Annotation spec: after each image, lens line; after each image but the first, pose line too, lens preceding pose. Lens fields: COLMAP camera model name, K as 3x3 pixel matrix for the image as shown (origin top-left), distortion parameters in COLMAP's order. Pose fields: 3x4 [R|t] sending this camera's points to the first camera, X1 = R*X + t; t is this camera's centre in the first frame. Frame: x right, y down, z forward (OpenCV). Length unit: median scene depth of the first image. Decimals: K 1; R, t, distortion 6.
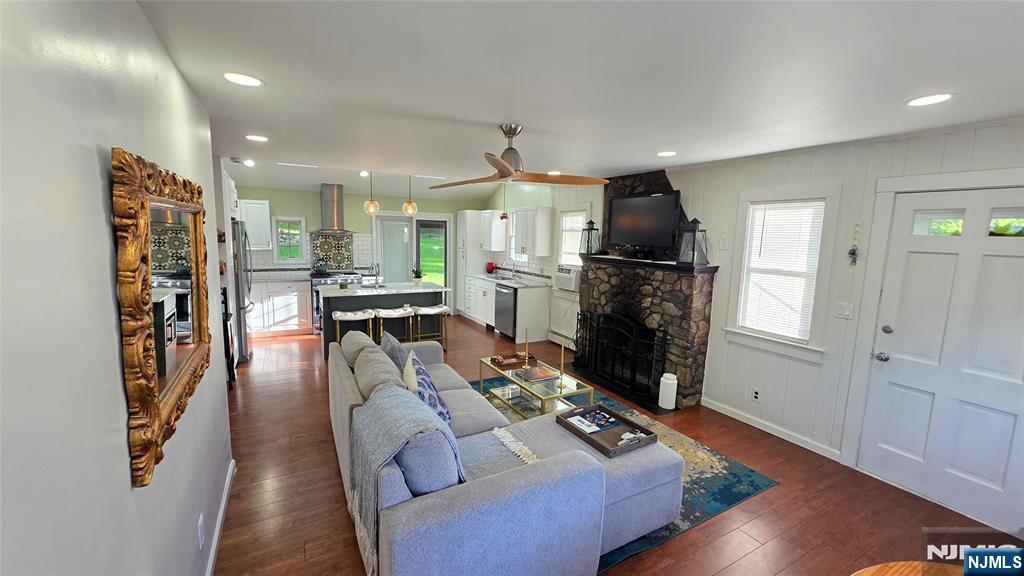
lens RADIAL K [[406.4, 0, 515.1], [0, 406.4, 283.2], [0, 0, 1]] dist [0.000572, -0.000175]
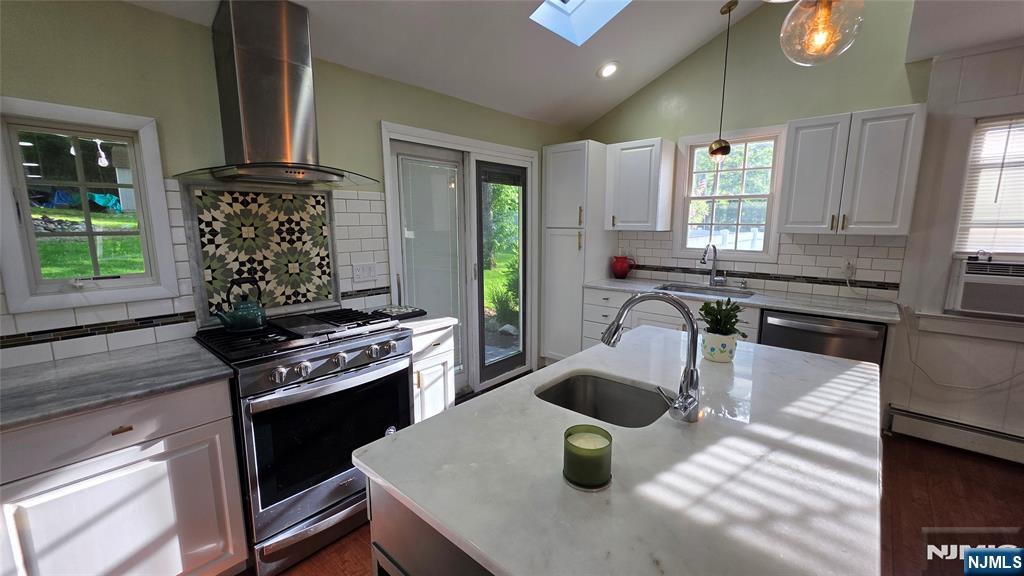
lens RADIAL K [[406.4, 0, 513.7], [0, 406.4, 286.7], [0, 0, 1]] dist [0.000572, -0.000175]
pose [[0.945613, -0.074428, 0.316664, -0.419431], [0.060655, 0.996743, 0.053146, -0.060142], [-0.319588, -0.031048, 0.947048, 0.731069]]
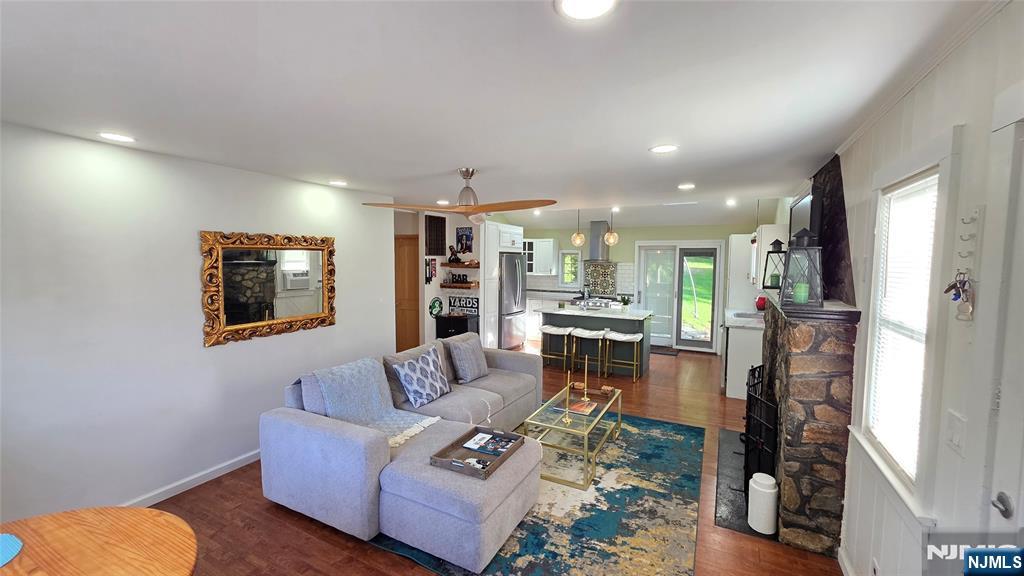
lens RADIAL K [[406.4, 0, 520.1], [0, 406.4, 287.4], [0, 0, 1]] dist [0.000572, -0.000175]
pose [[0.553411, 0.038863, -0.832001, 0.429433], [-0.095101, 0.995326, -0.016766, -0.013206], [0.827461, 0.088402, 0.554520, 0.194514]]
